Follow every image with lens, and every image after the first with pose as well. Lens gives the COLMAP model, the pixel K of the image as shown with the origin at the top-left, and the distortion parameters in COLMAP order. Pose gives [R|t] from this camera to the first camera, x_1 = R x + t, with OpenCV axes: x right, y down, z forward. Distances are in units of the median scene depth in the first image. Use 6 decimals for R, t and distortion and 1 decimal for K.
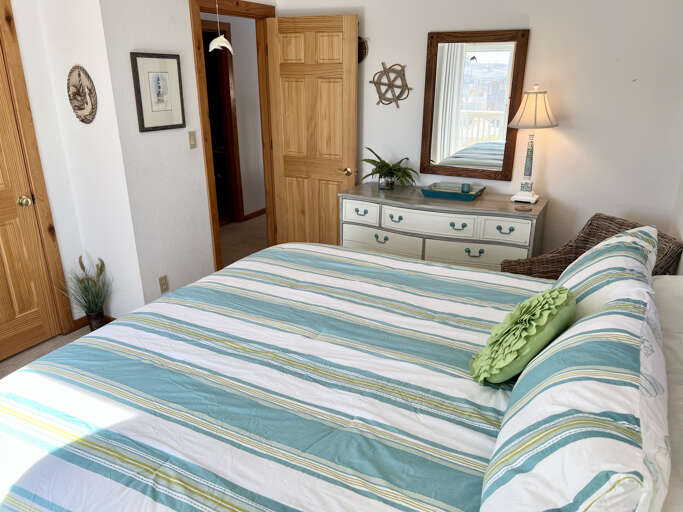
lens RADIAL K [[528.8, 0, 341.1], [0, 528.8, 255.9], [0, 0, 1]] dist [0.048754, -0.034651]
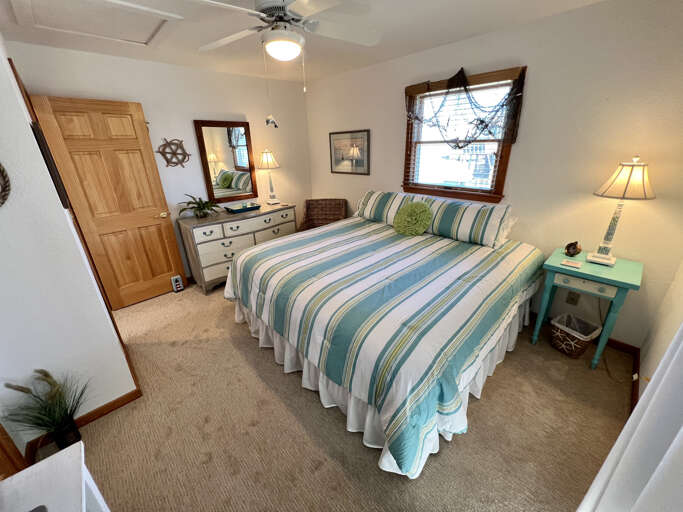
lens RADIAL K [[276.6, 0, 340.7], [0, 276.6, 253.9], [0, 0, 1]] dist [-0.000982, -0.000039]
pose [[0.317822, -0.359255, 0.877454, -0.564576], [0.340606, 0.906923, 0.247950, -0.094388], [-0.884860, 0.220062, 0.410604, 0.317737]]
